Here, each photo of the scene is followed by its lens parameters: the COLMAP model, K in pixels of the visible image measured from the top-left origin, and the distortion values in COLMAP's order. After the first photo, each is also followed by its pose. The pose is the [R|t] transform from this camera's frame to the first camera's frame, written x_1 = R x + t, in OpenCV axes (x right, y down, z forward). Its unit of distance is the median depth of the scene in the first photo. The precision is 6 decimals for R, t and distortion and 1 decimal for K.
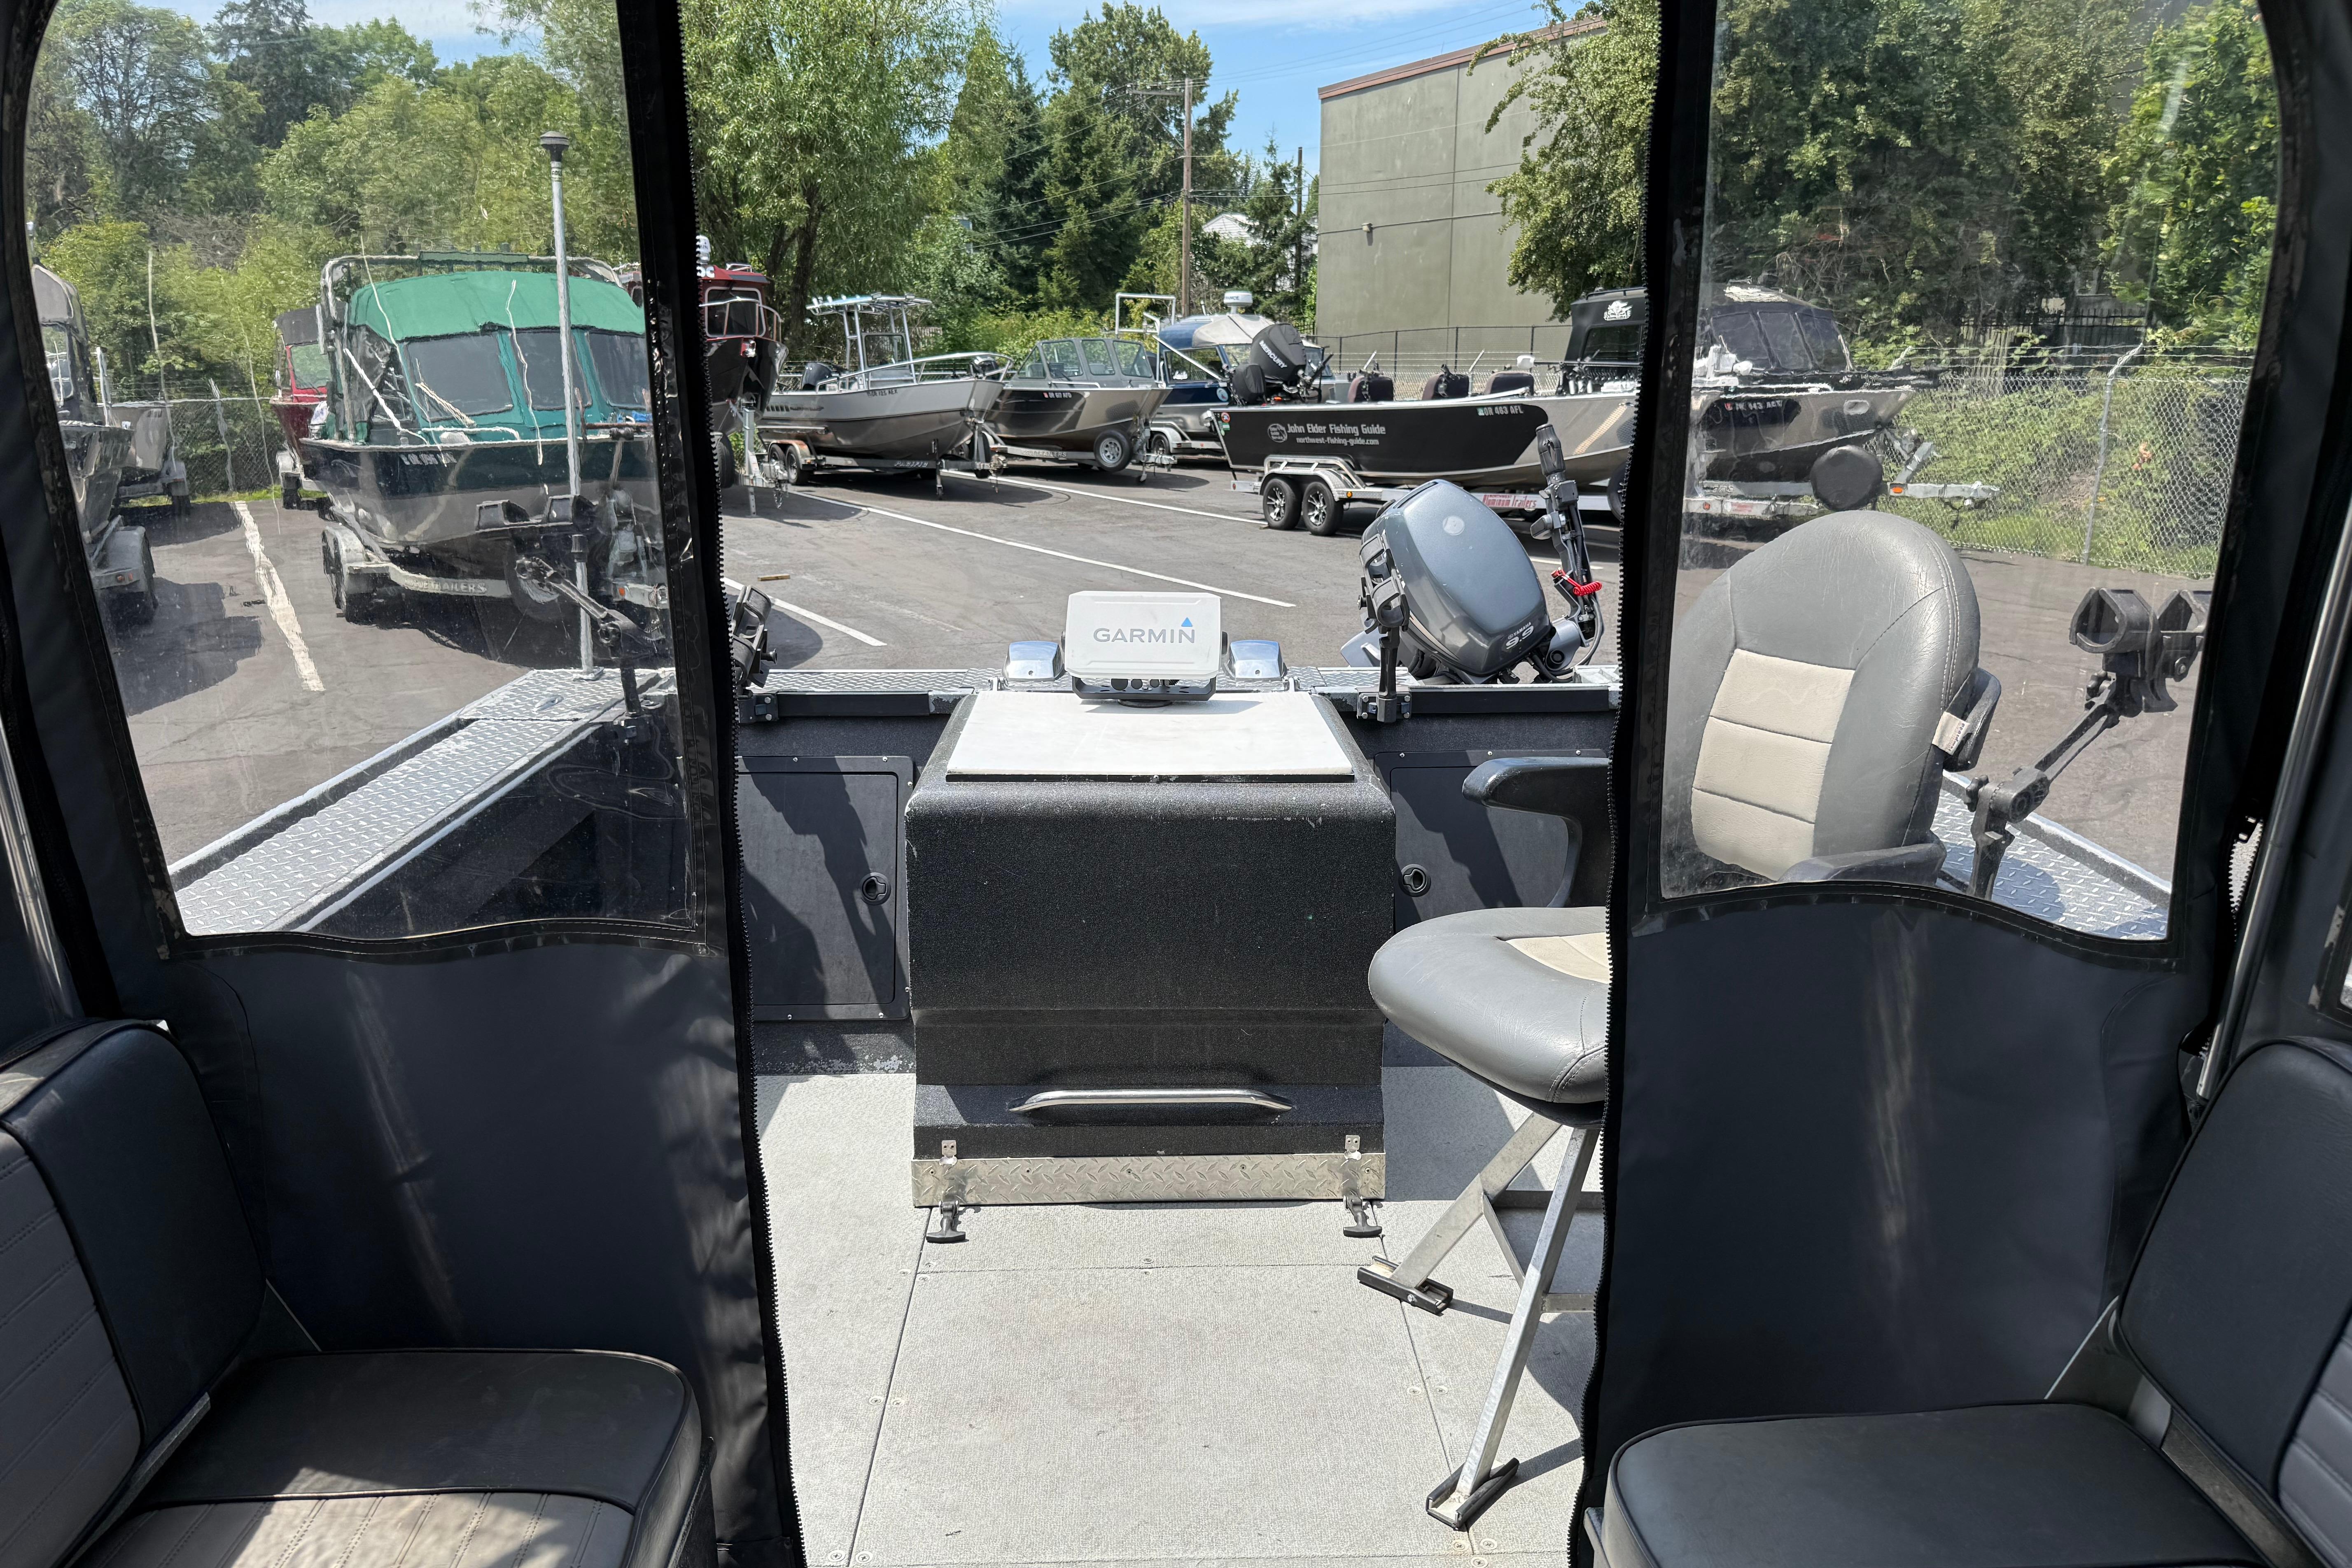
lens RADIAL K [[1635.8, 0, 1172.0], [0, 1635.8, 813.2], [0, 0, 1]] dist [0.065929, -0.051215]
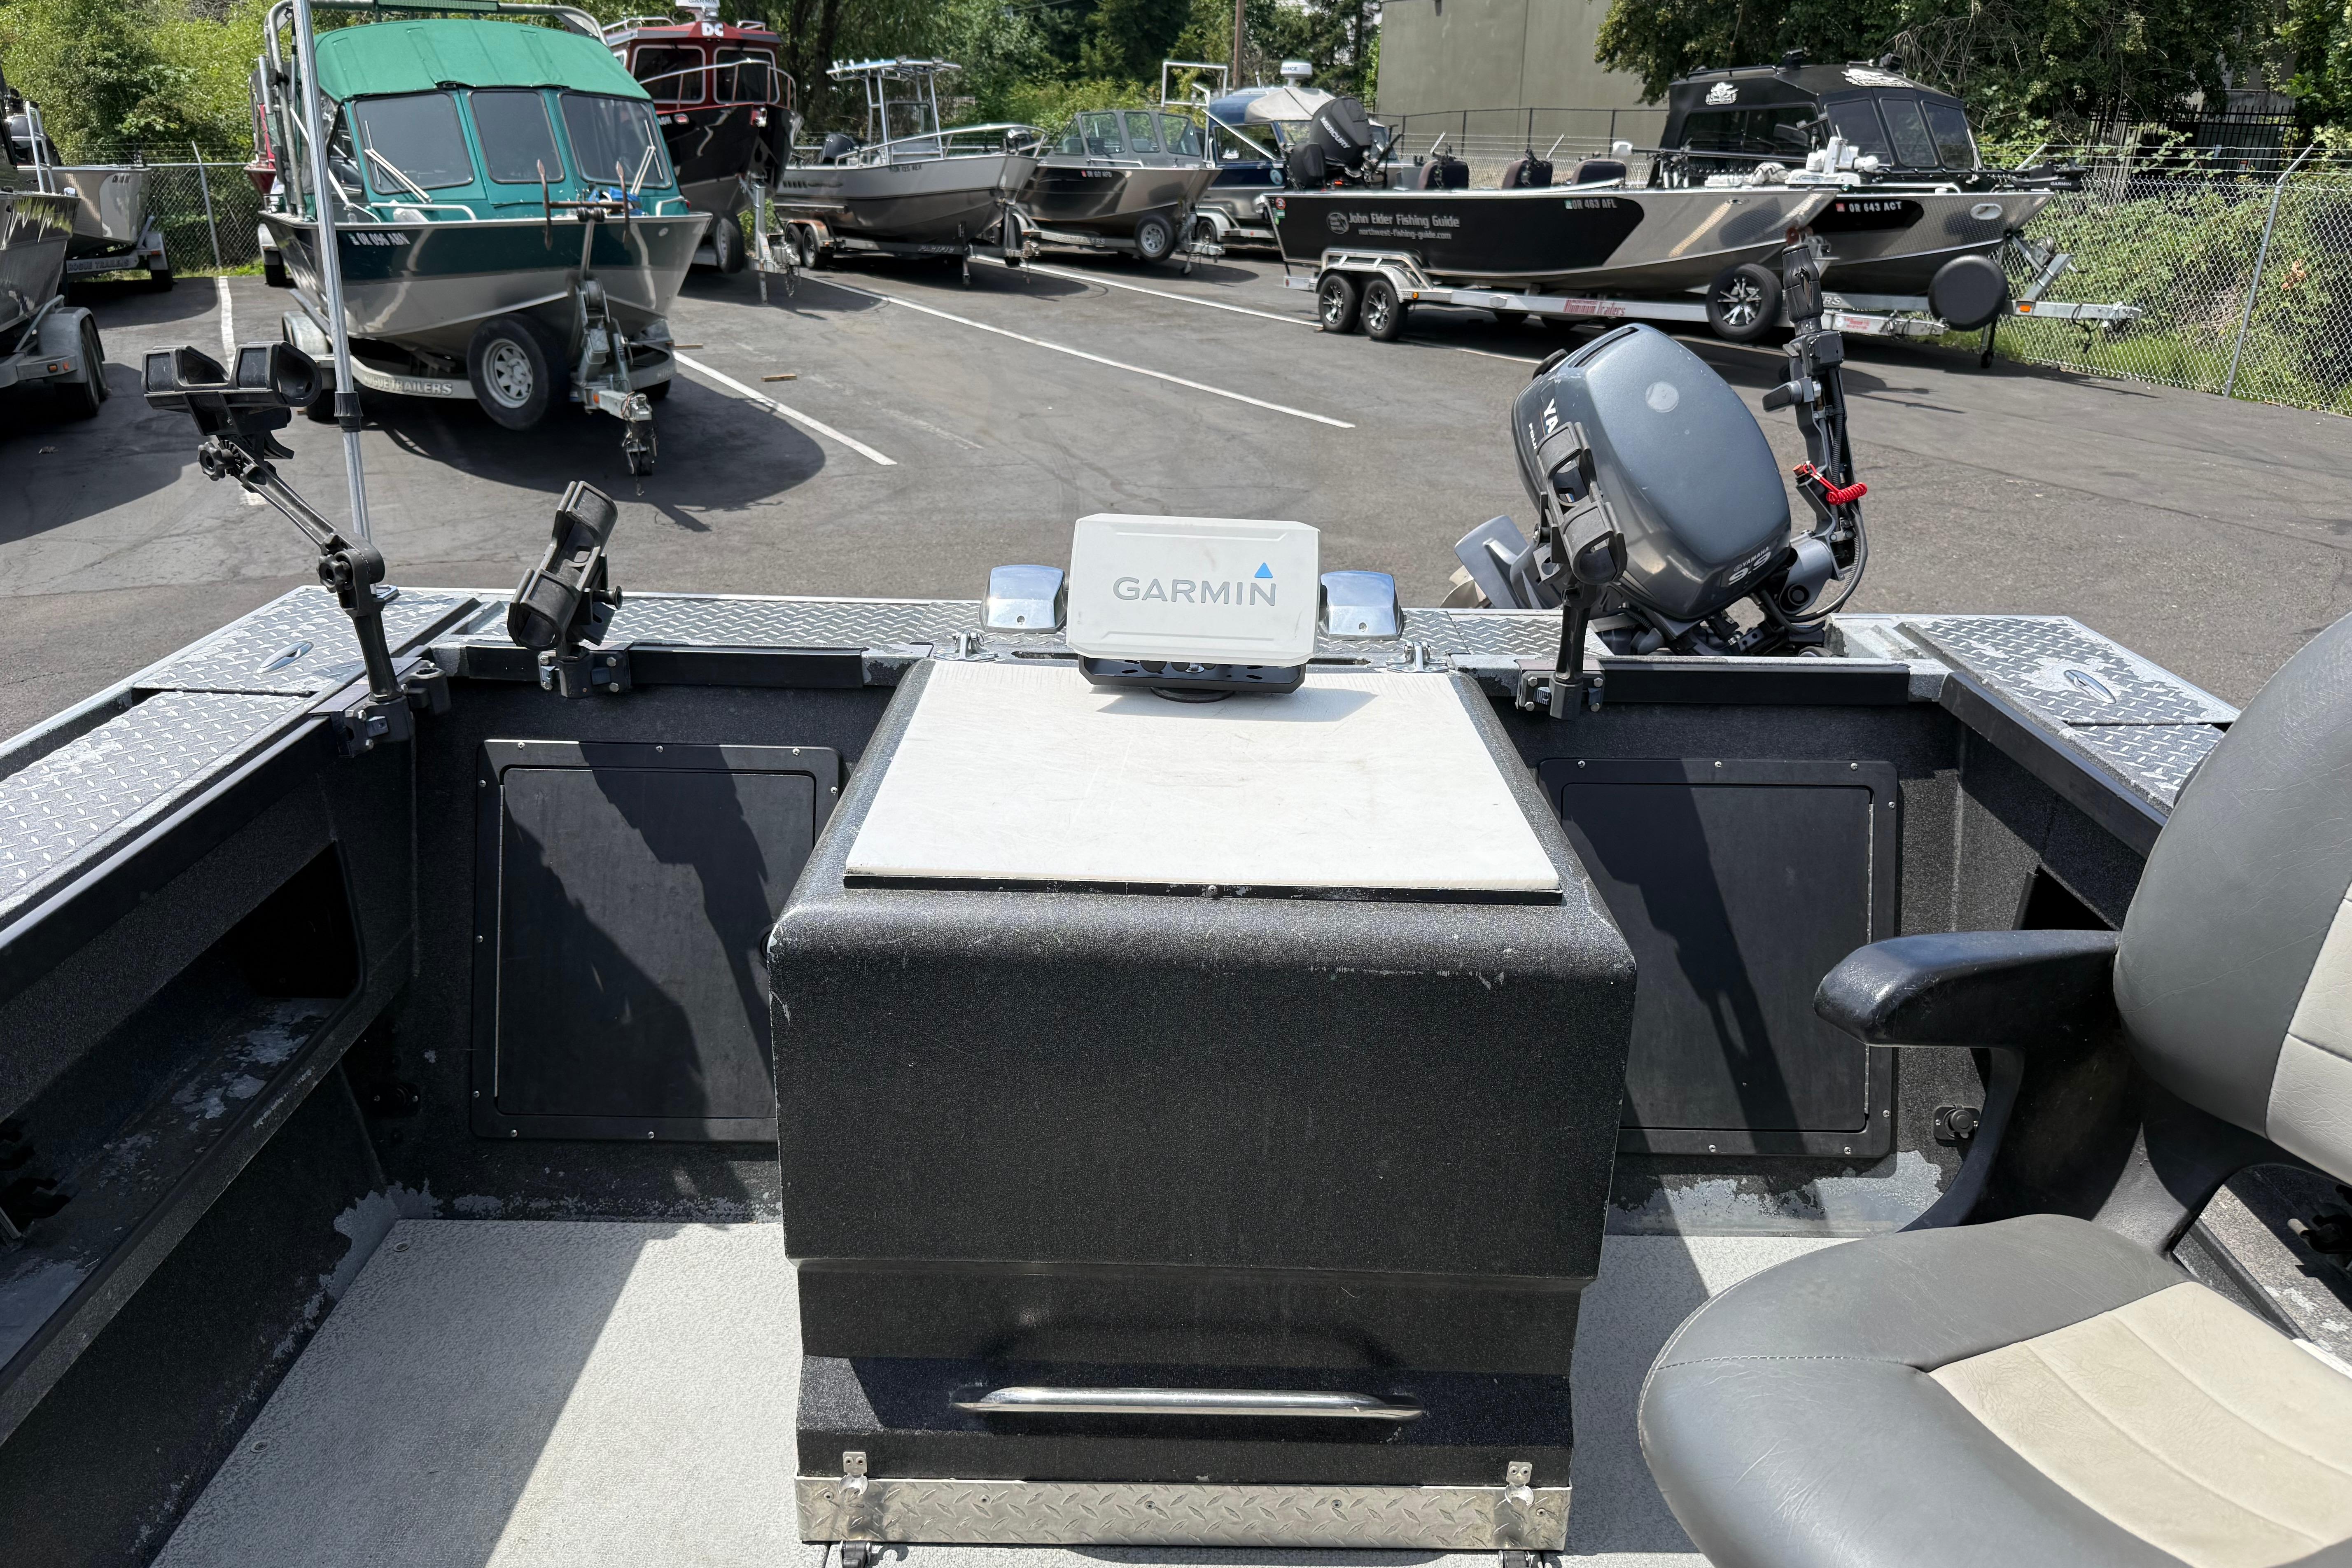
lens RADIAL K [[1655.9, 0, 1181.6], [0, 1655.9, 795.9], [0, 0, 1]] dist [0.003303, 0.009354]
pose [[0.999573, 0.026290, -0.012765, -0.001725], [-0.024746, 0.993741, 0.108932, -0.014328], [0.015549, -0.108570, 0.993967, 0.053346]]
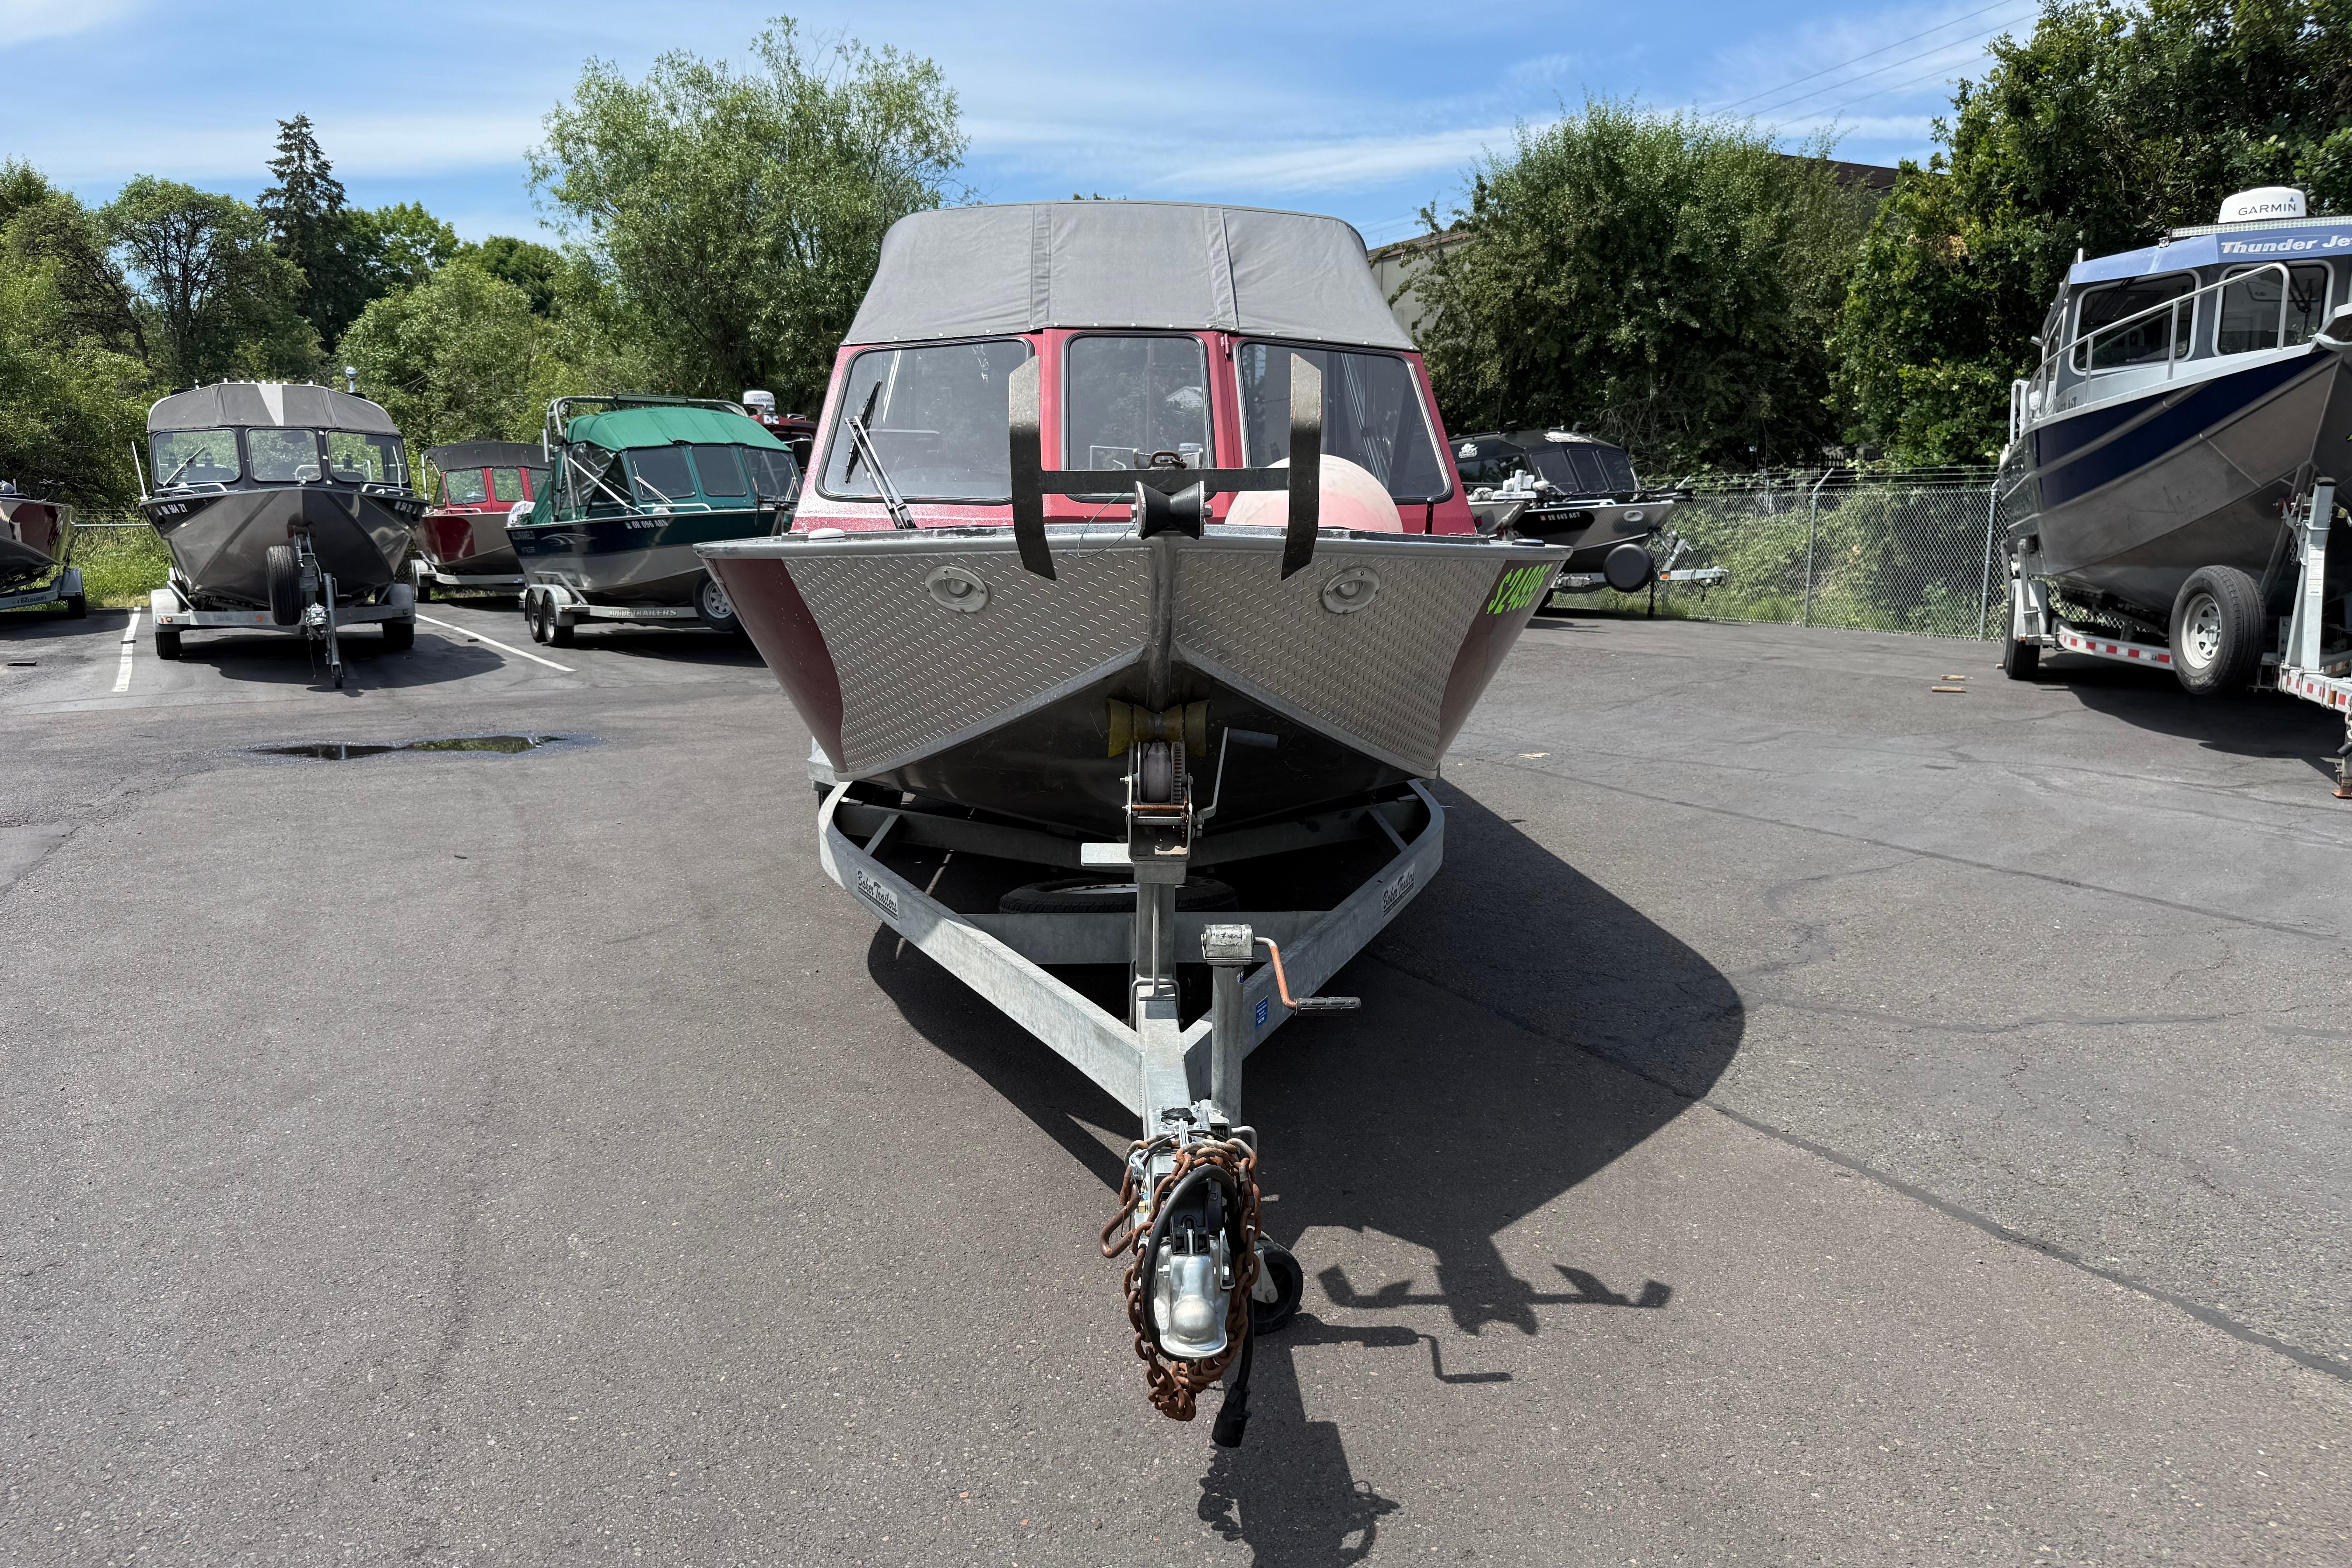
lens RADIAL K [[1680.4, 0, 1172.2], [0, 1680.4, 822.3], [0, 0, 1]] dist [0.177262, -0.182859]
pose [[0.999815, -0.001536, 0.019191, 0.004321], [0.003438, 0.995034, -0.099474, 0.116012], [-0.018943, 0.099522, 0.994855, -0.294723]]
